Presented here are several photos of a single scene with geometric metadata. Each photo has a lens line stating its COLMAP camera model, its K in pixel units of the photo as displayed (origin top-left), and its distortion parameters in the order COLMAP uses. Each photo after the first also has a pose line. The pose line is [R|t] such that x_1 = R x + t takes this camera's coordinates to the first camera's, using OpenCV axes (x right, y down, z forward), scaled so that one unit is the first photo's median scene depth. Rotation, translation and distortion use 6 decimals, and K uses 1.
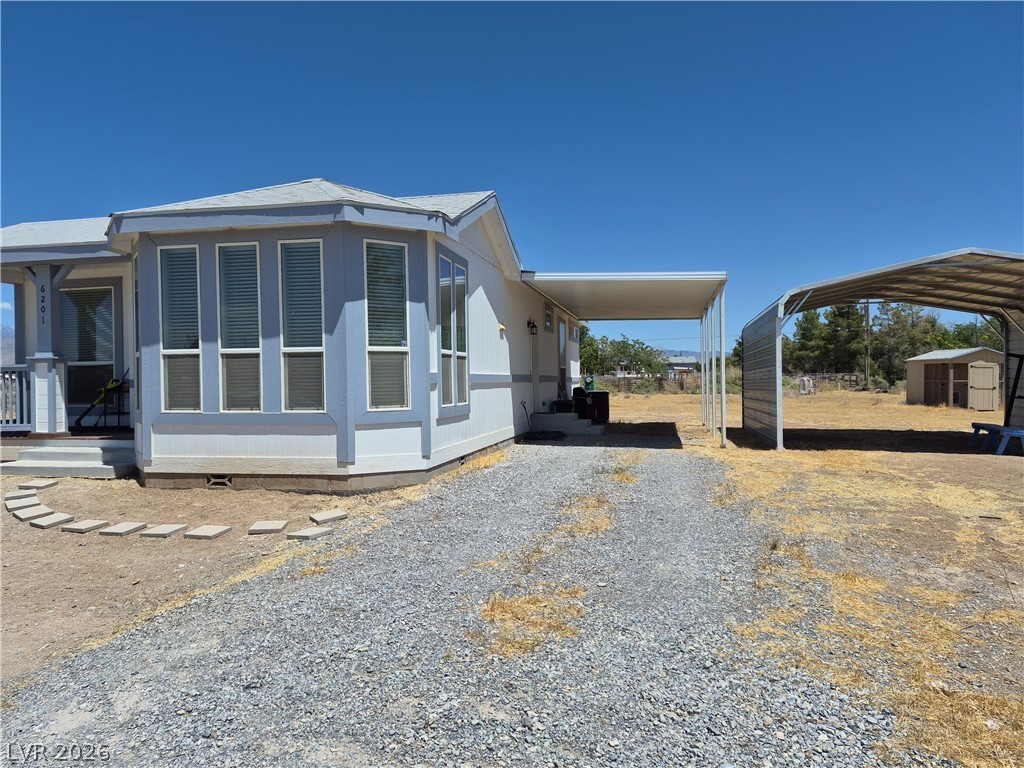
lens RADIAL K [[637.1, 0, 512.0], [0, 637.1, 384.0], [0, 0, 1]] dist [0.000390, 0.000035]
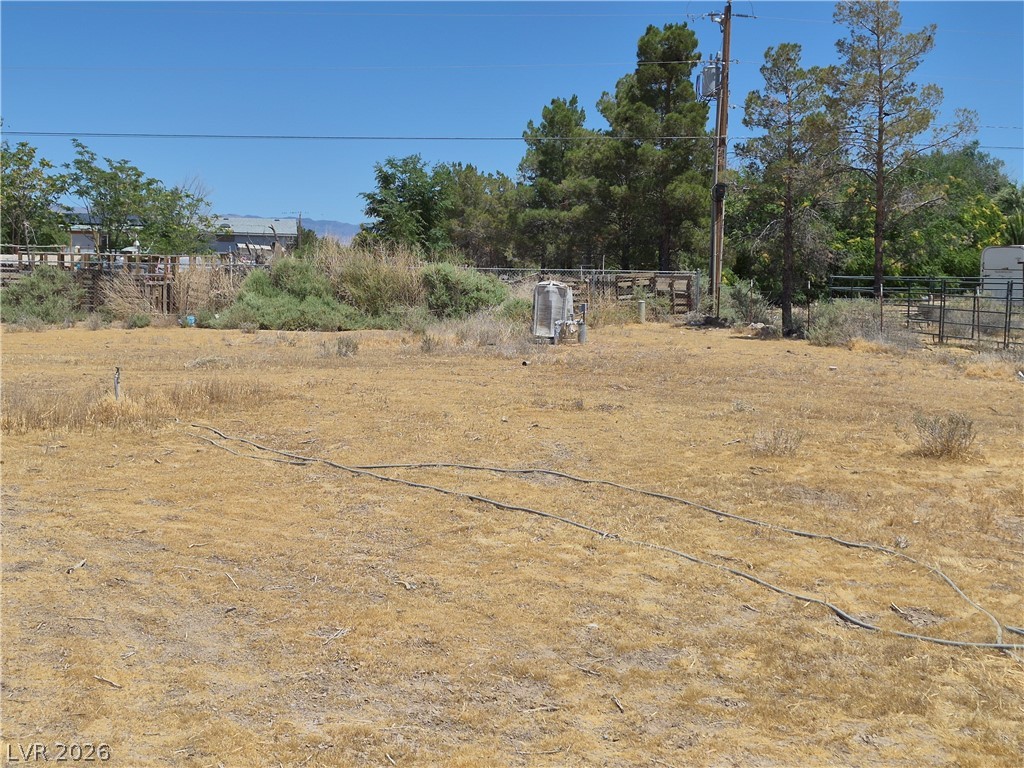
lens RADIAL K [[1370.7, 0, 512.0], [0, 1370.7, 384.0], [0, 0, 1]] dist [0.002050, 0.006937]
pose [[0.916363, -0.004262, 0.400326, 0.162225], [-0.025033, 0.997377, 0.067920, -0.004592], [-0.399565, -0.072260, 0.913852, 0.362572]]
